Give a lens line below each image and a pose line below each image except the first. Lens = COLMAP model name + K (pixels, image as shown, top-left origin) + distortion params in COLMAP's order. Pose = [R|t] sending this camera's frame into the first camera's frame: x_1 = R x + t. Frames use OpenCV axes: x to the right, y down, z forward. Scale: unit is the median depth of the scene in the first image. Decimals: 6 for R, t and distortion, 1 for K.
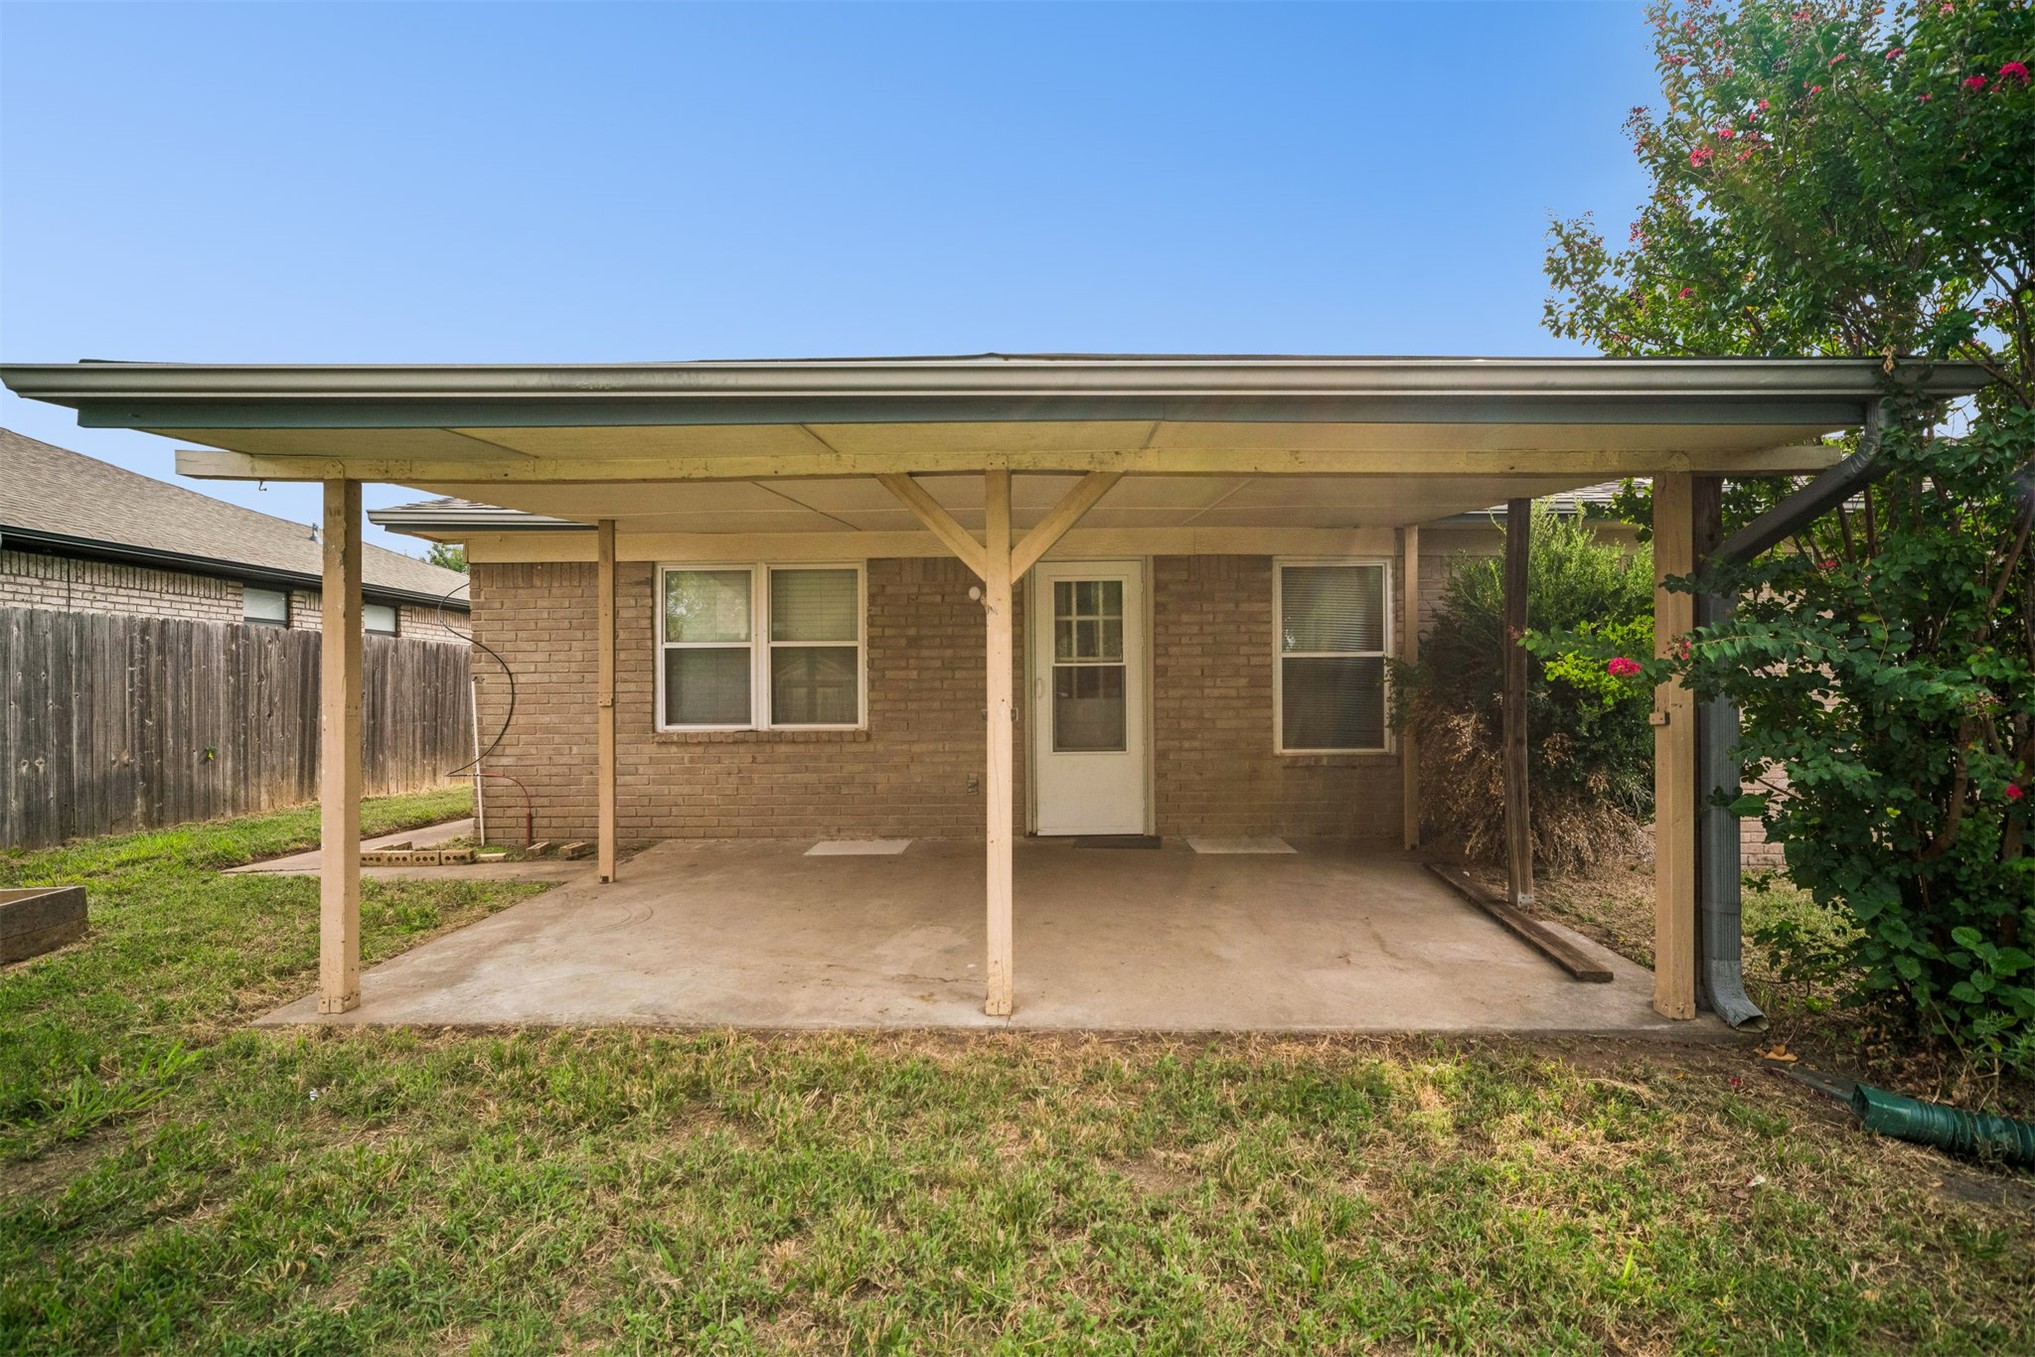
lens RADIAL K [[955.1, 0, 1026.2], [0, 955.1, 691.2], [0, 0, 1]] dist [-0.016247, 0.014283]
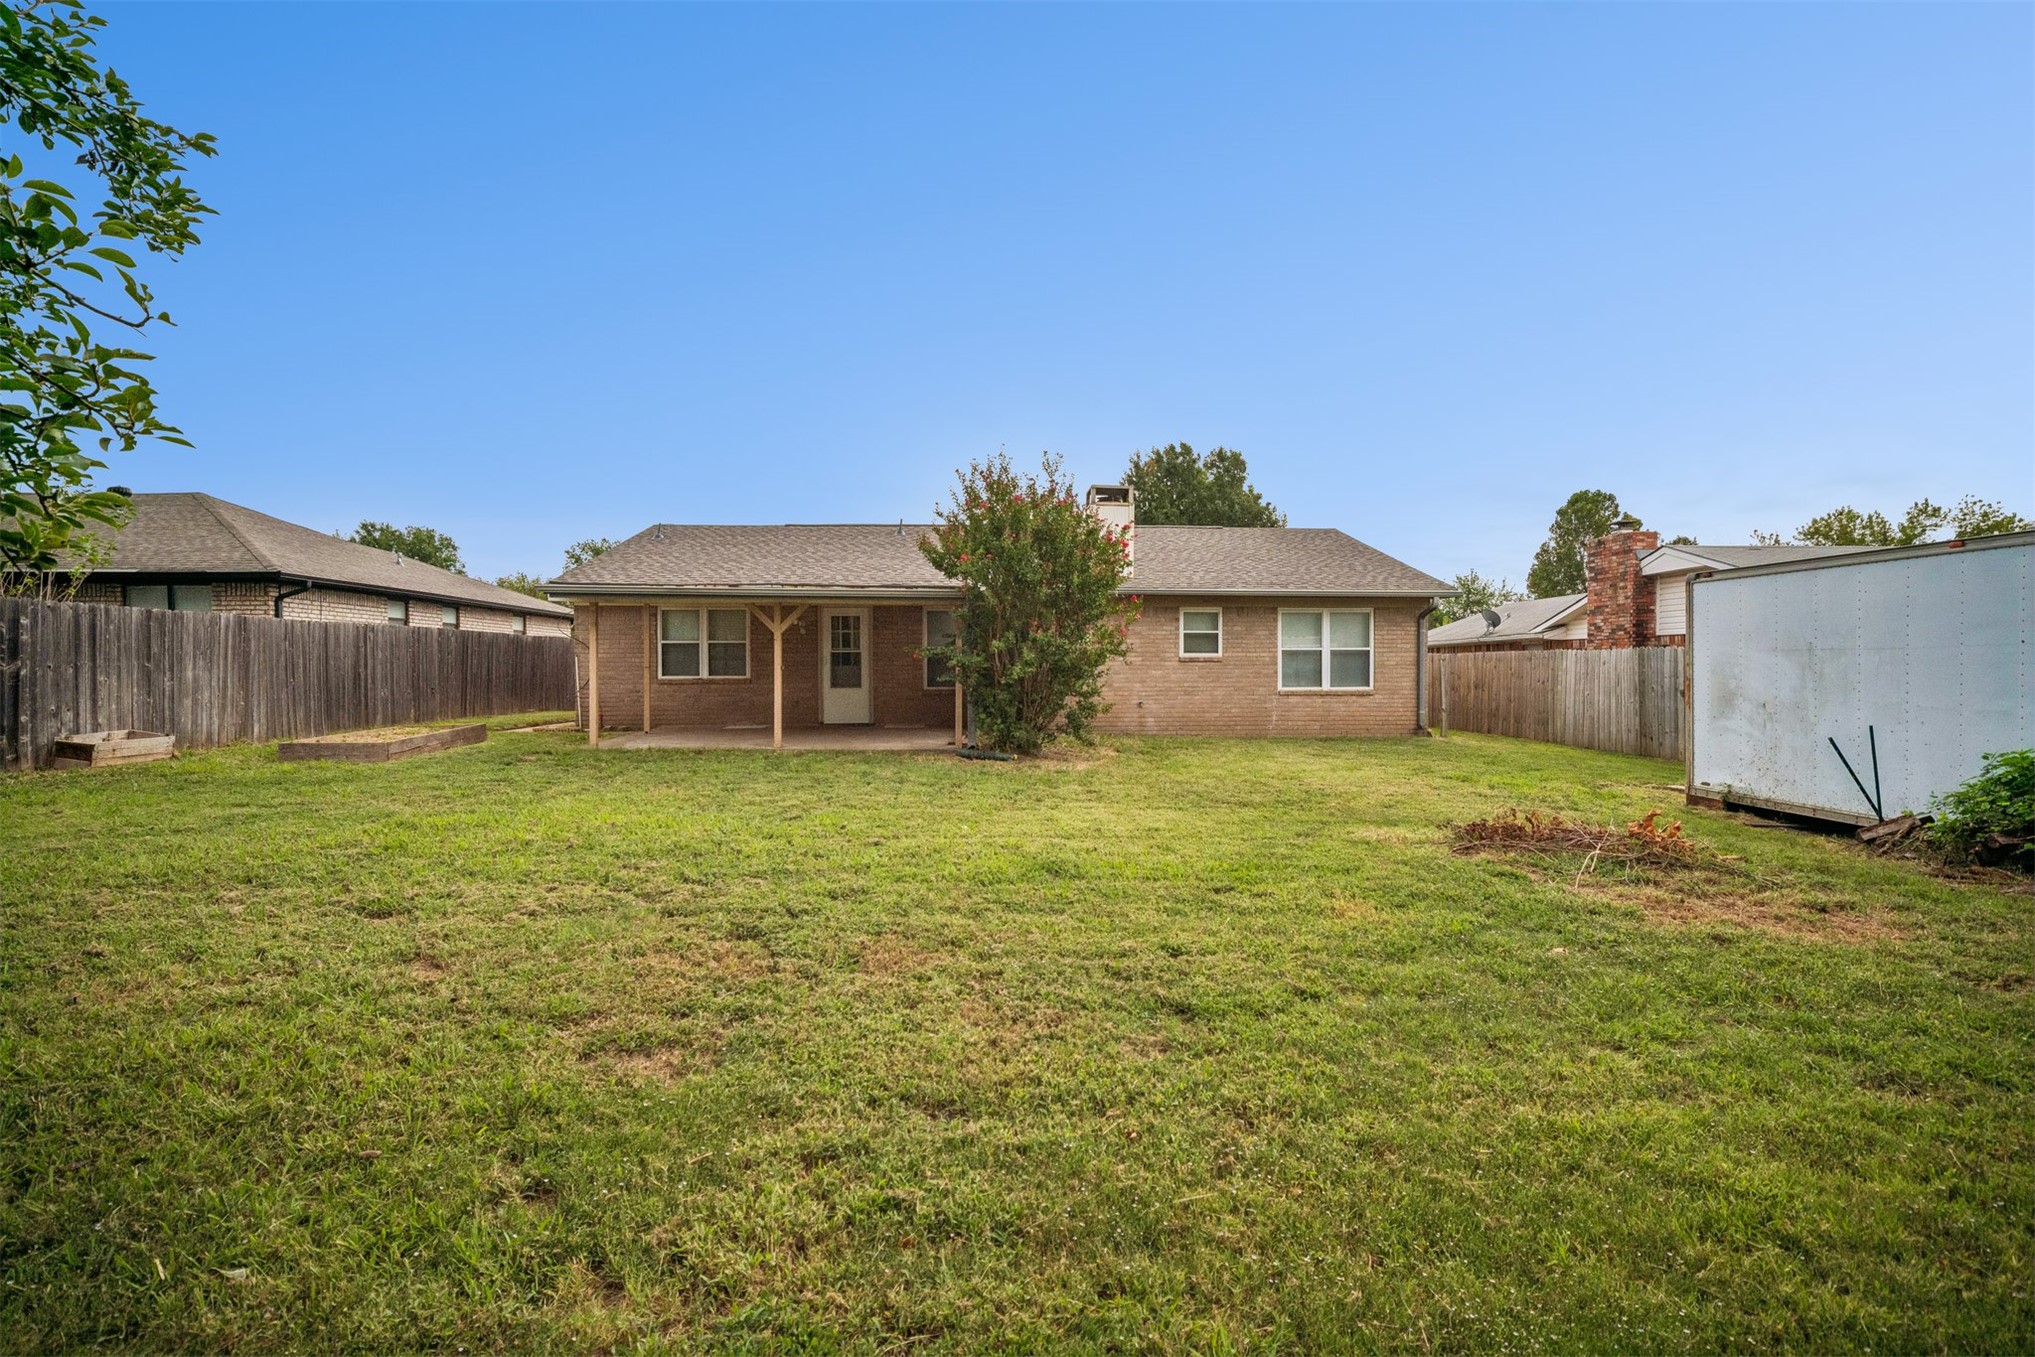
lens RADIAL K [[943.1, 0, 1020.6], [0, 943.1, 690.5], [0, 0, 1]] dist [-0.014004, 0.011426]
pose [[0.997043, 0.003181, 0.076781, 0.318203], [-0.004948, 0.999727, 0.022834, 0.013912], [-0.076687, -0.023146, 0.996787, -1.361652]]
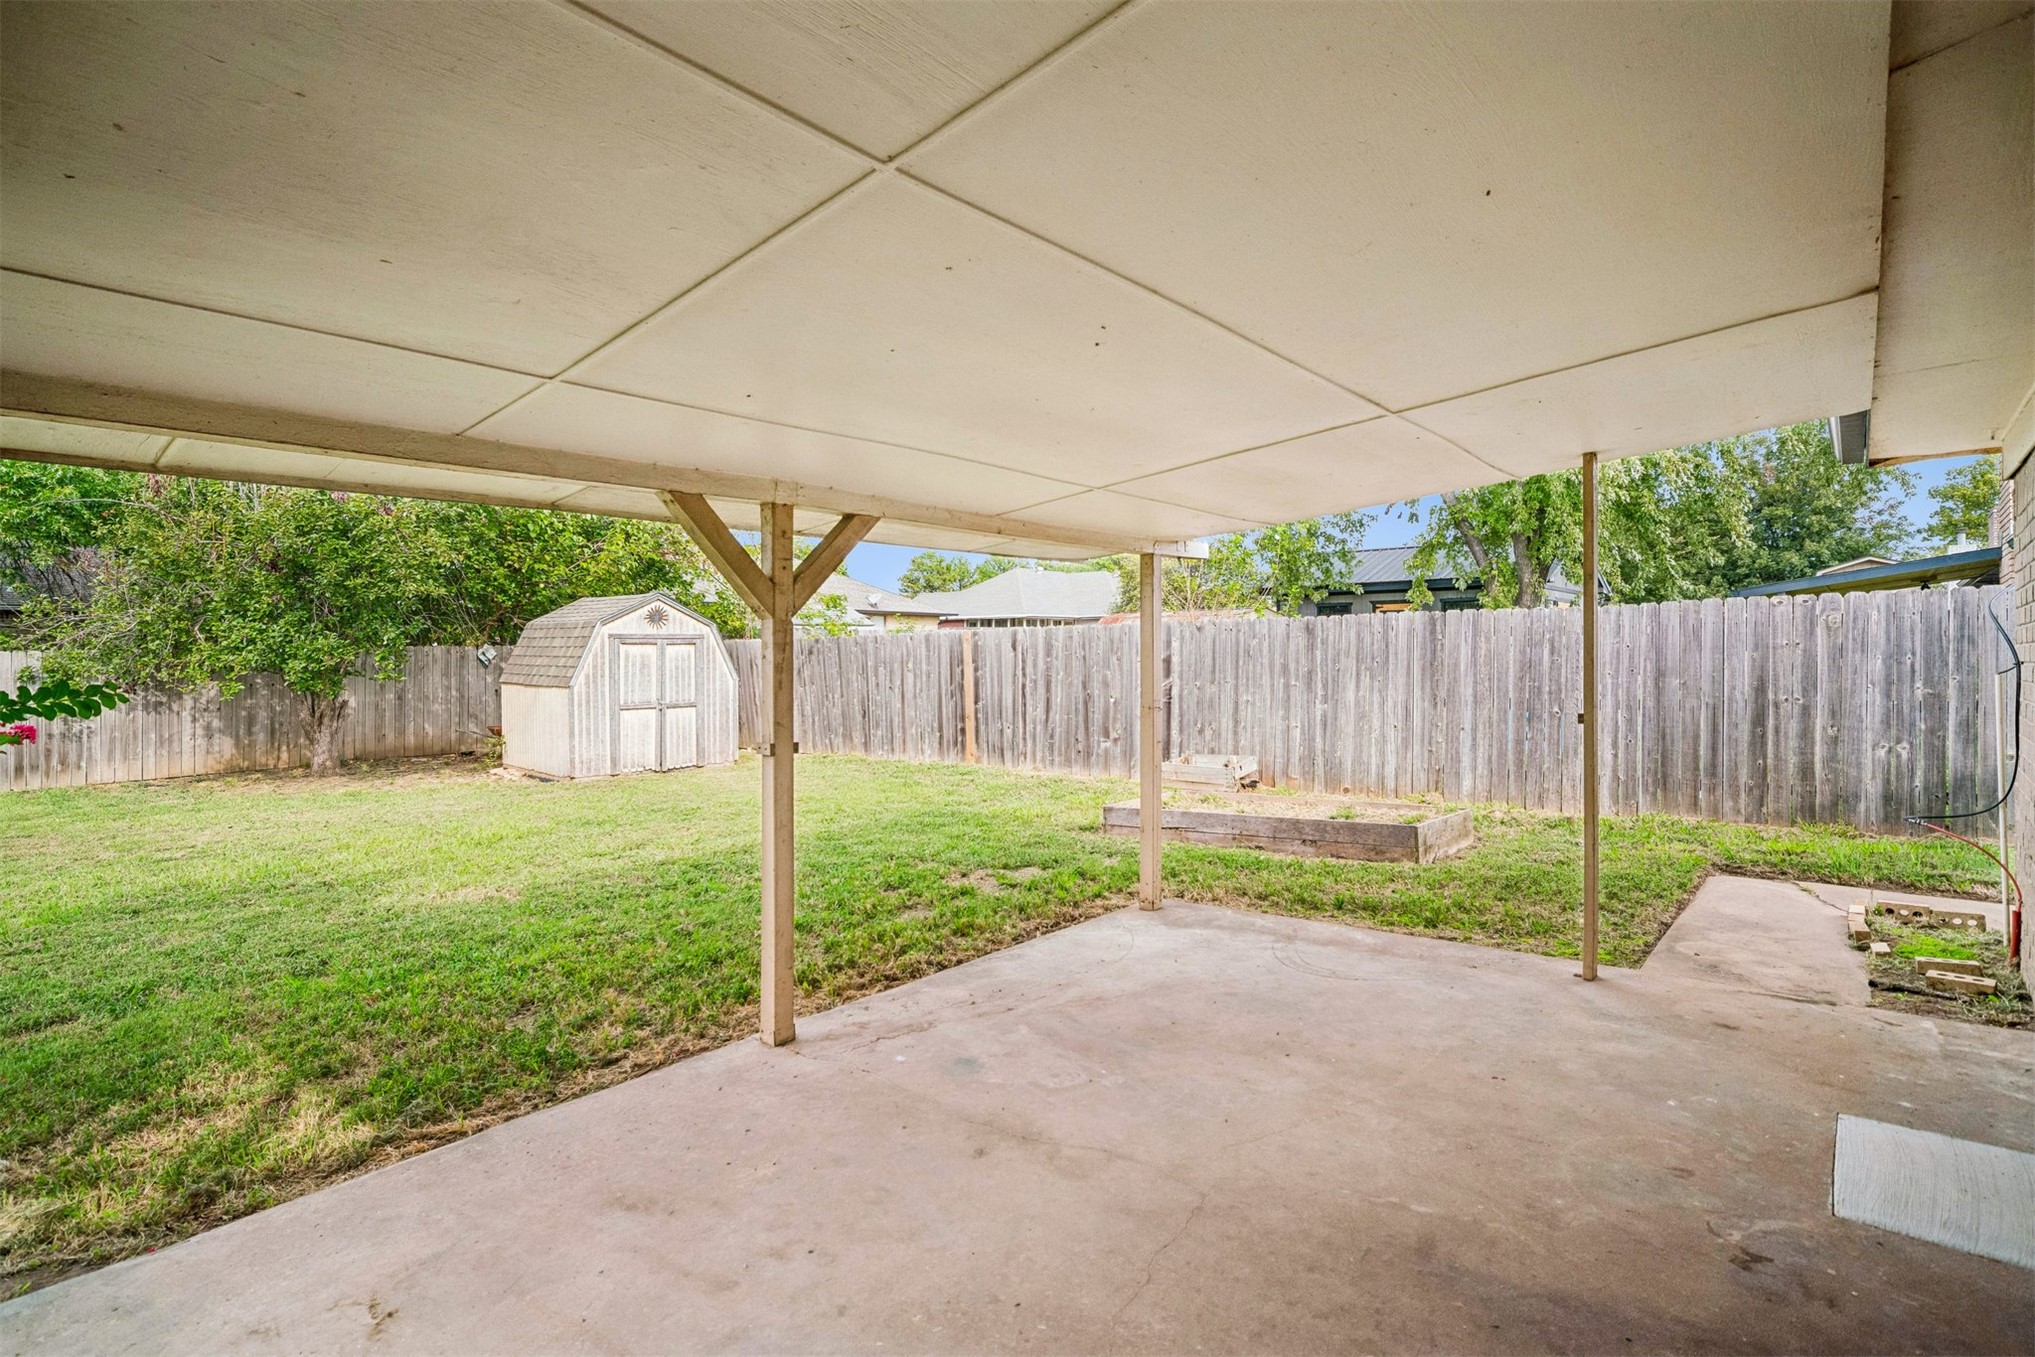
lens RADIAL K [[982.1, 0, 1022.8], [0, 982.1, 668.7], [0, 0, 1]] dist [-0.013920, -0.000055]
pose [[-0.654009, 0.022641, -0.756148, 0.293800], [0.017074, 0.999739, 0.015168, -0.035475], [0.756294, -0.002990, -0.654225, 0.953666]]
